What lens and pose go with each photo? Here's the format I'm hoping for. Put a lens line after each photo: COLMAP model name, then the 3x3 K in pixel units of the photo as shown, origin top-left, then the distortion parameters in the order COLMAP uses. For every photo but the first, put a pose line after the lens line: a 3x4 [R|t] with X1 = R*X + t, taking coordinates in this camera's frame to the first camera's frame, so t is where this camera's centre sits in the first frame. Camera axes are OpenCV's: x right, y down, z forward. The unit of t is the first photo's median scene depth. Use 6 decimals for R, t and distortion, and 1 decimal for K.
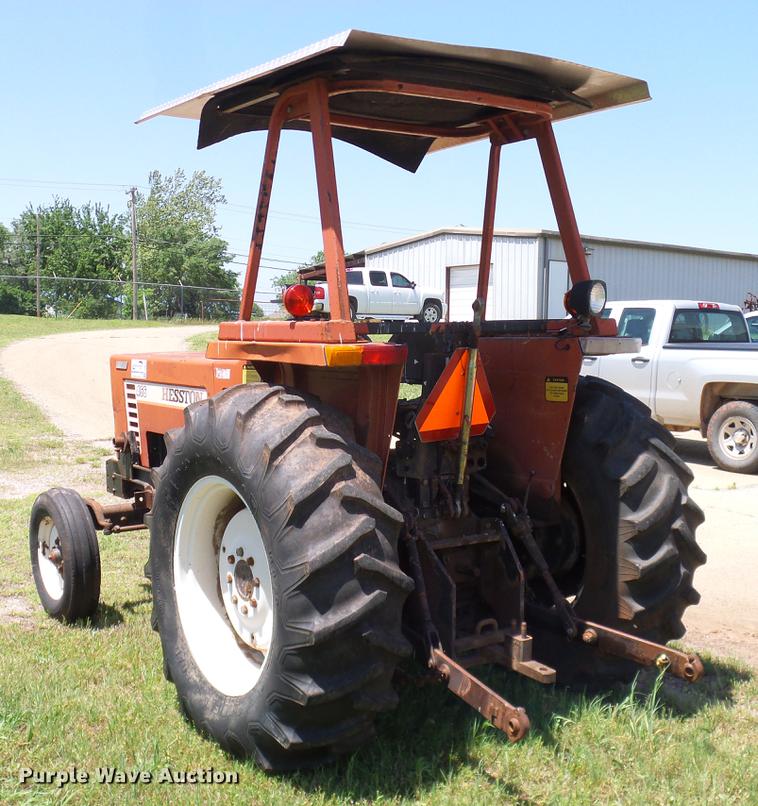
lens RADIAL K [[1061.9, 0, 352.8], [0, 1061.9, 417.0], [0, 0, 1]] dist [-0.002936, 0.000000]
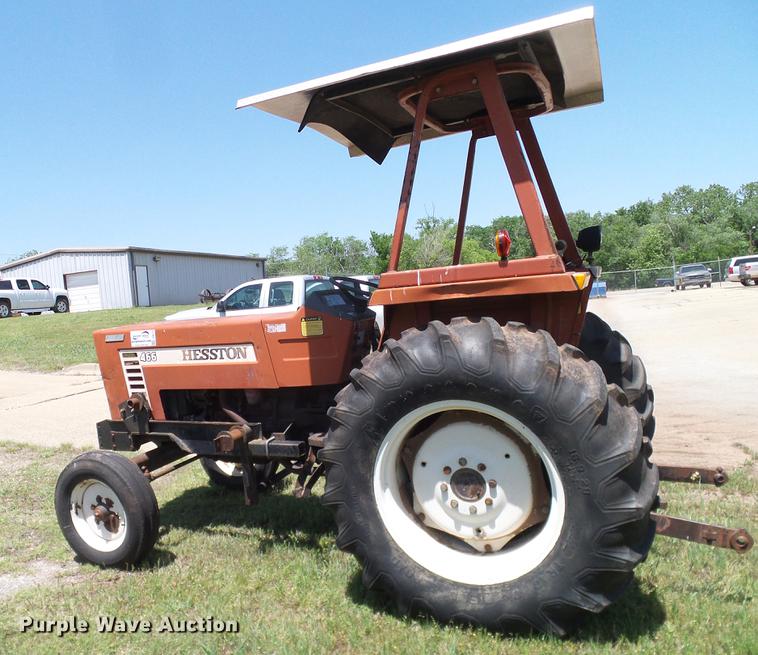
lens RADIAL K [[642.7, 0, 309.5], [0, 642.7, 356.8], [0, 0, 1]] dist [0.010215, -0.007403]
pose [[0.876002, -0.128012, 0.465010, -0.386738], [0.131676, 0.990984, 0.024751, -0.019193], [-0.463986, 0.039548, 0.884959, 0.300047]]
